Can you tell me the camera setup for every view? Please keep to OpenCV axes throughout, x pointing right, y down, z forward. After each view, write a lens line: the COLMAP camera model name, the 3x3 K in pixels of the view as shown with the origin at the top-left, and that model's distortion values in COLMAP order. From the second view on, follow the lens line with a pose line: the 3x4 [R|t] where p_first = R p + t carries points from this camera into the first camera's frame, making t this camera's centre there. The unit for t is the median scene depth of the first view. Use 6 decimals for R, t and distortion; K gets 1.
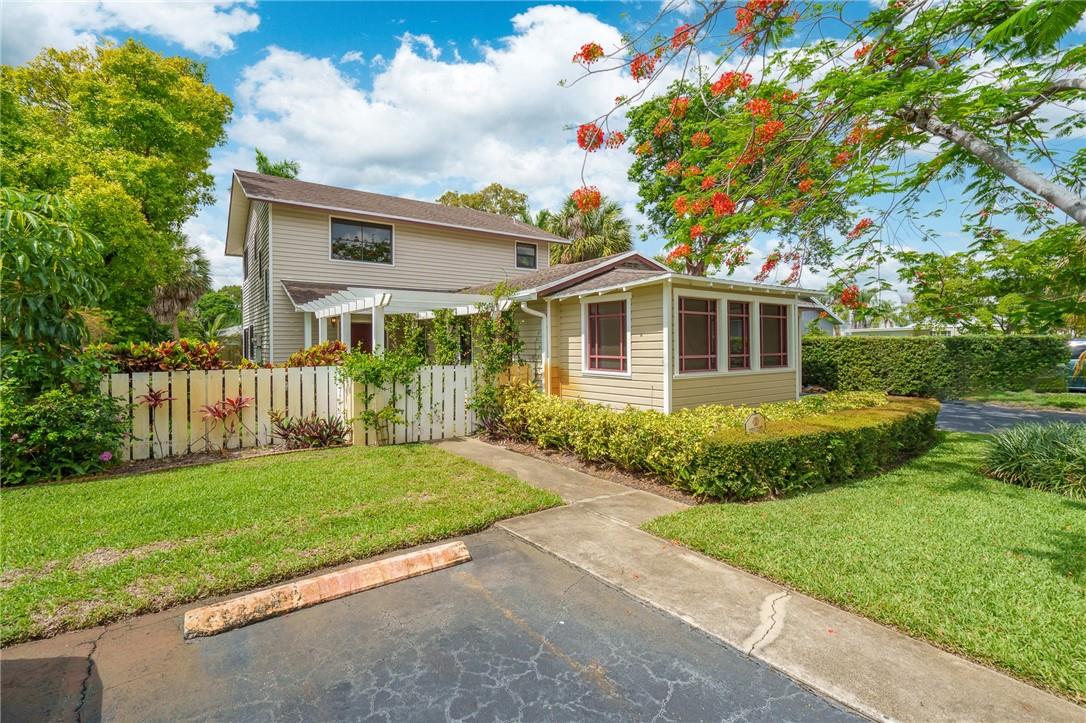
lens RADIAL K [[491.4, 0, 556.3], [0, 491.4, 342.1], [0, 0, 1]] dist [-0.004152, 0.001398]
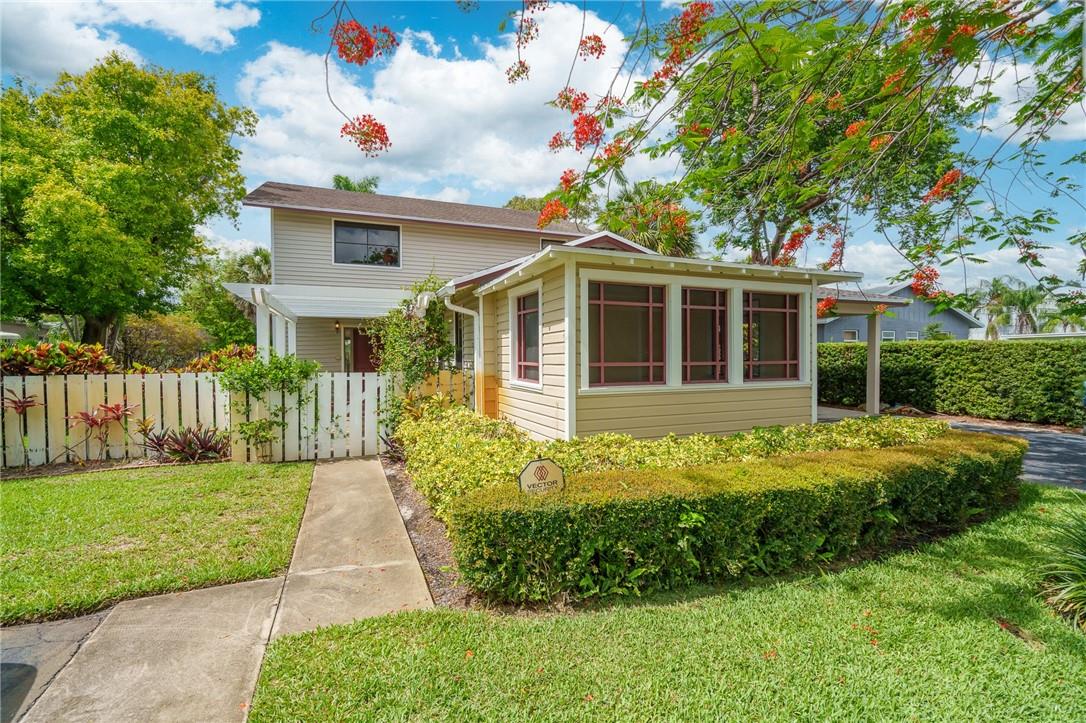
lens RADIAL K [[491.4, 0, 545.1], [0, 491.4, 361.3], [0, 0, 1]] dist [-0.004152, 0.001398]
pose [[0.973035, 0.005990, -0.230581, 0.298888], [-0.001045, 0.999767, 0.021562, 0.008648], [0.230656, -0.020740, 0.972814, 0.237664]]
